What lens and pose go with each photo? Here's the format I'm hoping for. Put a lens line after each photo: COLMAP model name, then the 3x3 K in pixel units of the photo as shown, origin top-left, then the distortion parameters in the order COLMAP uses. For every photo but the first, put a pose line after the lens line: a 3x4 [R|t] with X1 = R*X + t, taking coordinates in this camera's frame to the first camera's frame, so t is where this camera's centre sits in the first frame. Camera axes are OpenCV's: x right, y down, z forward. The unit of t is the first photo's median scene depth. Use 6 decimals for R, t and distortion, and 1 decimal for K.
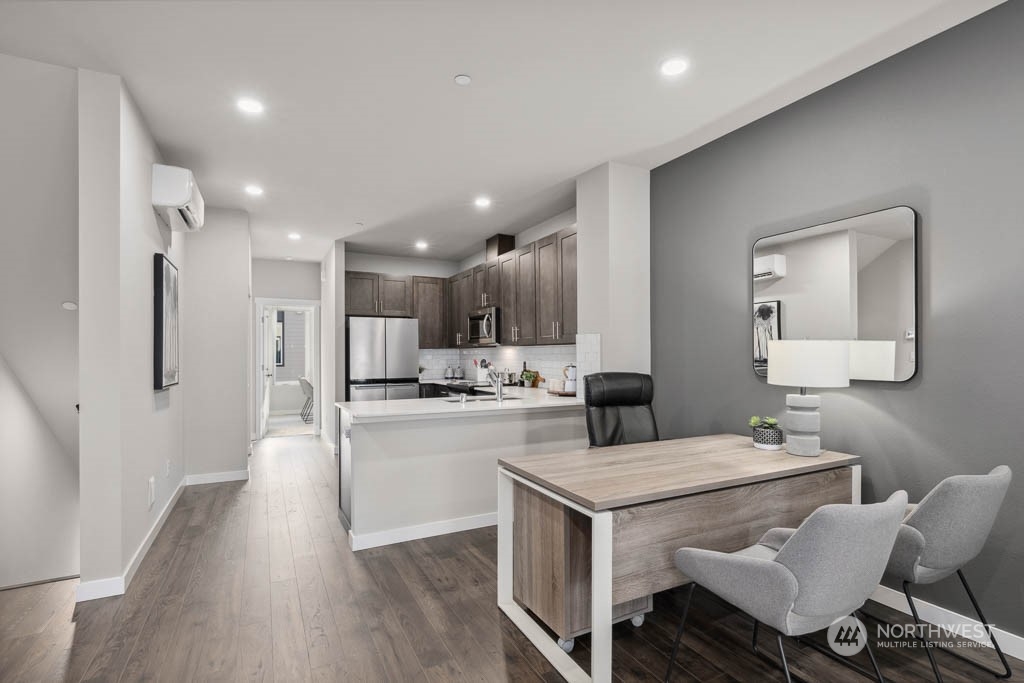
lens RADIAL K [[478.2, 0, 516.4], [0, 478.2, 349.4], [0, 0, 1]] dist [-0.000902, 0.000126]
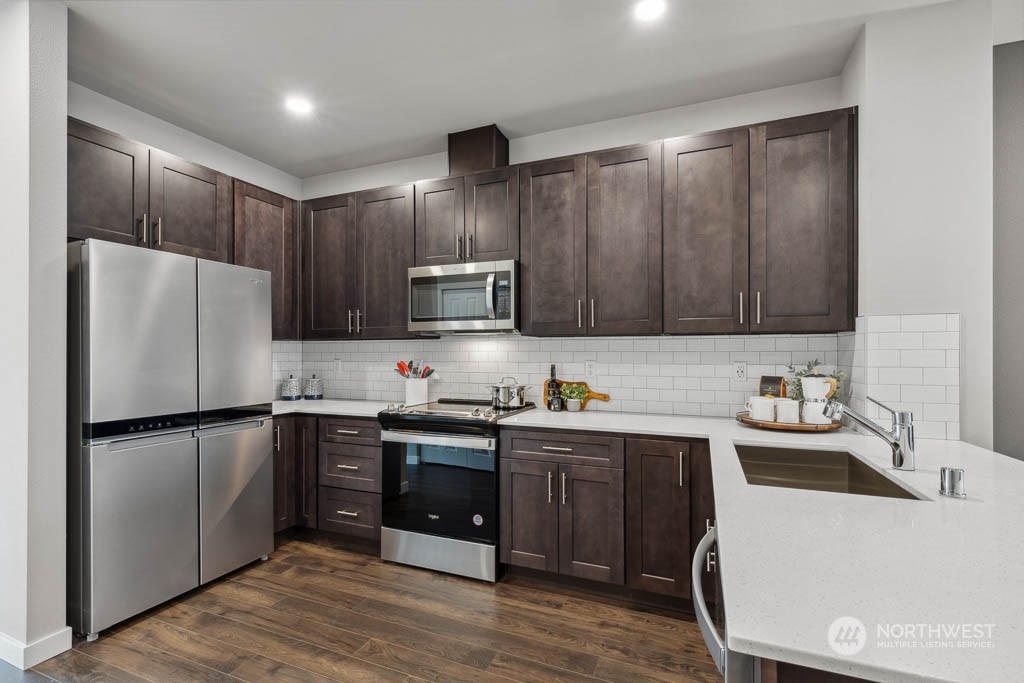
lens RADIAL K [[457.5, 0, 516.2], [0, 457.5, 349.2], [0, 0, 1]] dist [0.002544, 0.000102]
pose [[0.766174, 0.008509, 0.642577, -0.322489], [-0.009772, 0.999951, -0.001590, 0.007612], [-0.642559, -0.005061, 0.766219, 0.555725]]
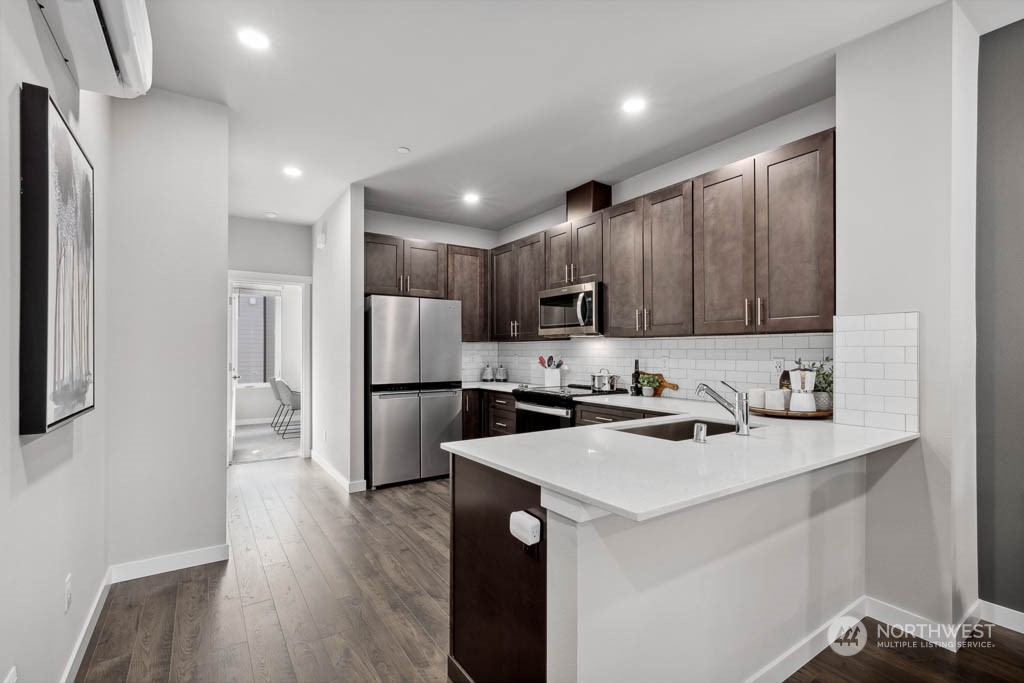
lens RADIAL K [[457.5, 0, 516.5], [0, 457.5, 347.1], [0, 0, 1]] dist [0.002544, 0.000102]
pose [[0.993227, 0.004666, 0.116093, -0.214255], [-0.004936, 0.999986, 0.002031, 0.005602], [-0.116082, -0.002590, 0.993236, 0.311282]]
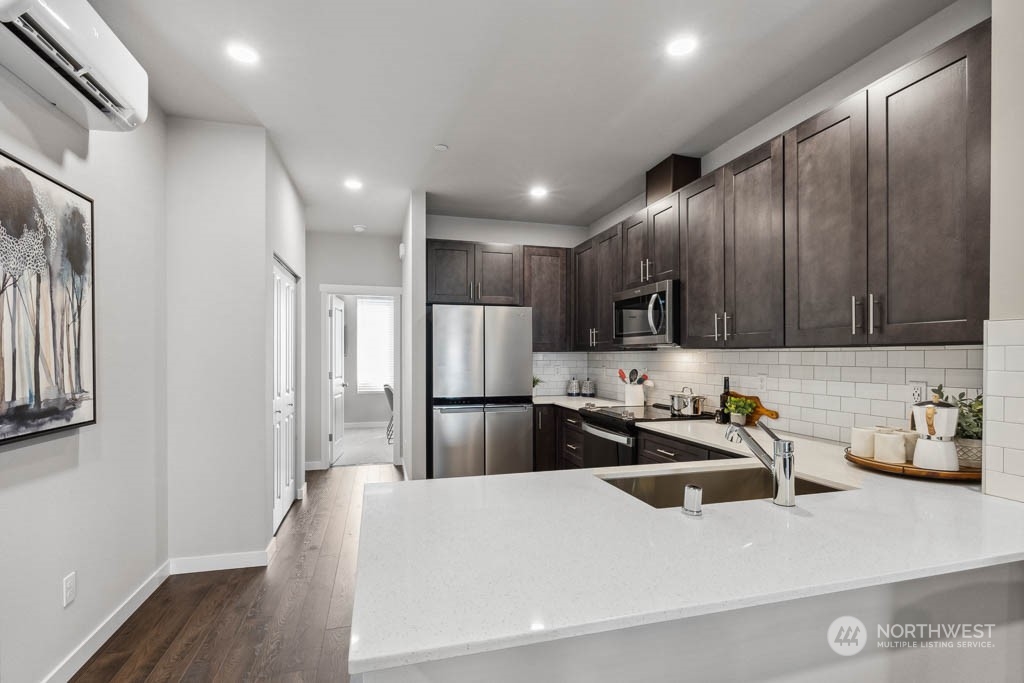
lens RADIAL K [[478.2, 0, 514.9], [0, 478.2, 356.5], [0, 0, 1]] dist [-0.000902, 0.000126]
pose [[0.978764, 0.005865, -0.204908, -0.098058], [-0.003129, 0.999902, 0.013674, -0.004659], [0.204968, -0.012743, 0.978686, 0.366782]]
